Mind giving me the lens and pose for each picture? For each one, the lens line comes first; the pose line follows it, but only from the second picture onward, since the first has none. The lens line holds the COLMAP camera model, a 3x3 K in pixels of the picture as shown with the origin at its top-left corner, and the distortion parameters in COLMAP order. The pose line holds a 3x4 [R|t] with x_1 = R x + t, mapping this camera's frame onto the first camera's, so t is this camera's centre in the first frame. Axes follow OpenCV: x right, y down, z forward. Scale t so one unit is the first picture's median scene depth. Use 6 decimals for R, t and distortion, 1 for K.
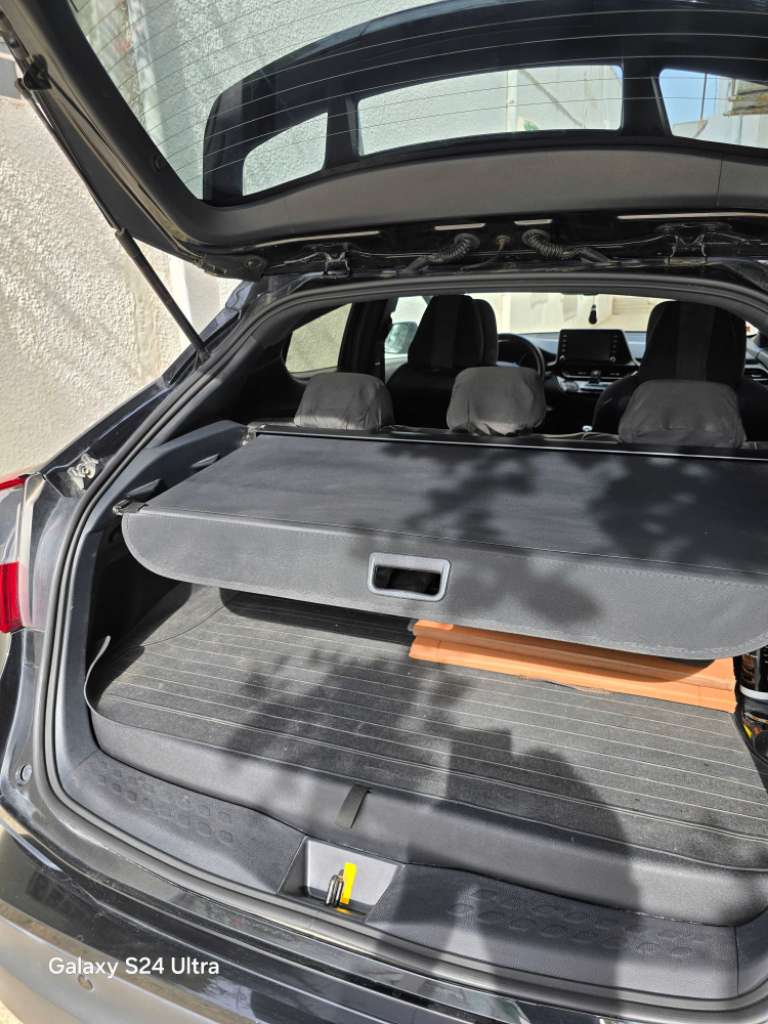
lens RADIAL K [[698.6, 0, 386.1], [0, 698.6, 506.9], [0, 0, 1]] dist [0.028719, -0.027518]
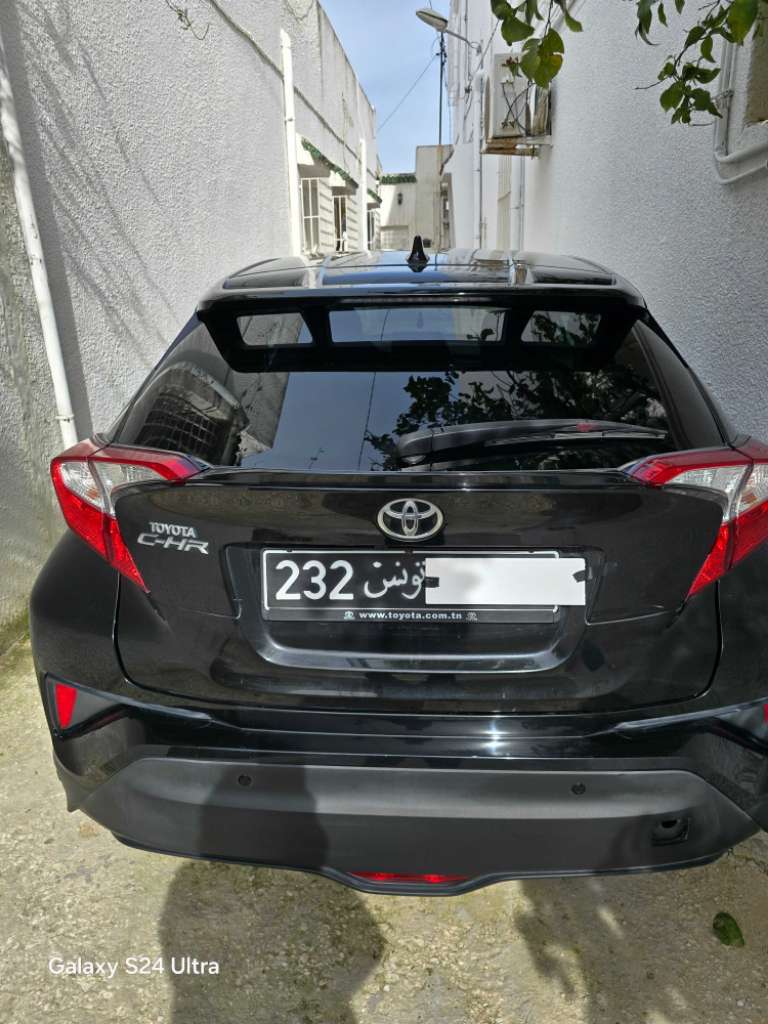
lens RADIAL K [[698.6, 0, 388.0], [0, 698.6, 515.7], [0, 0, 1]] dist [0.028719, -0.027518]
pose [[0.944223, -0.085701, 0.317958, -0.425083], [0.083438, 0.996297, 0.020757, 0.089498], [-0.318560, 0.006931, 0.947877, -0.338505]]
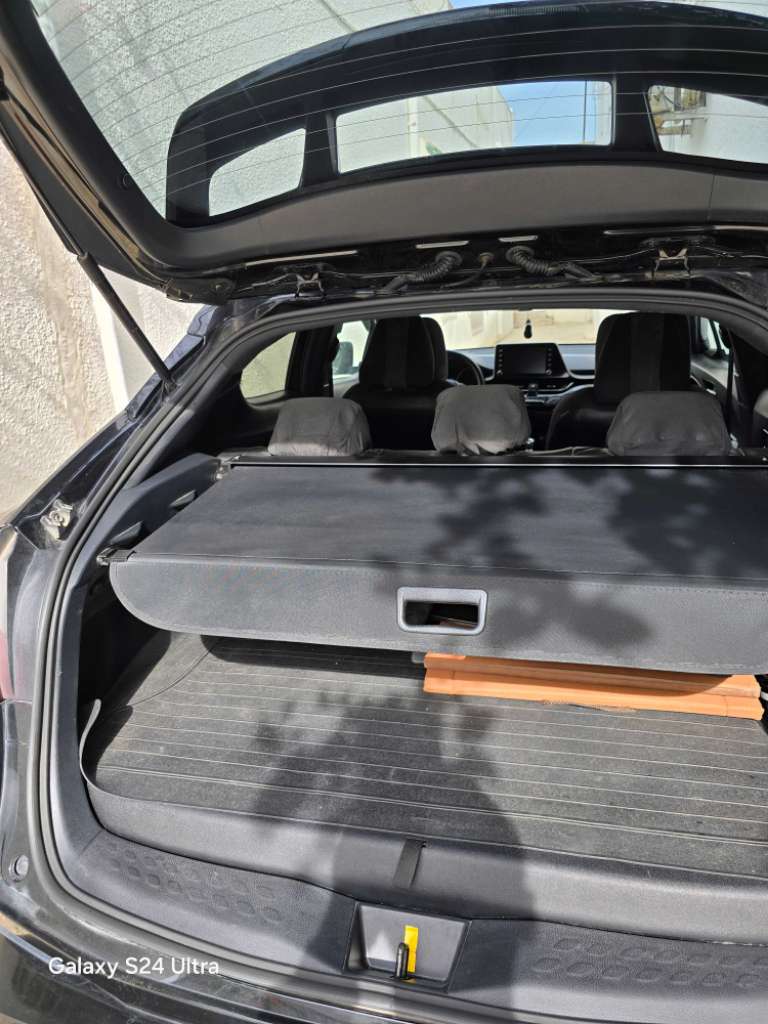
lens RADIAL K [[698.6, 0, 382.9], [0, 698.6, 509.1], [0, 0, 1]] dist [0.028719, -0.027518]
pose [[0.990949, -0.061381, 0.119387, -0.123227], [0.063994, 0.997785, -0.018175, -0.020170], [-0.118007, 0.025651, 0.992681, 0.052266]]
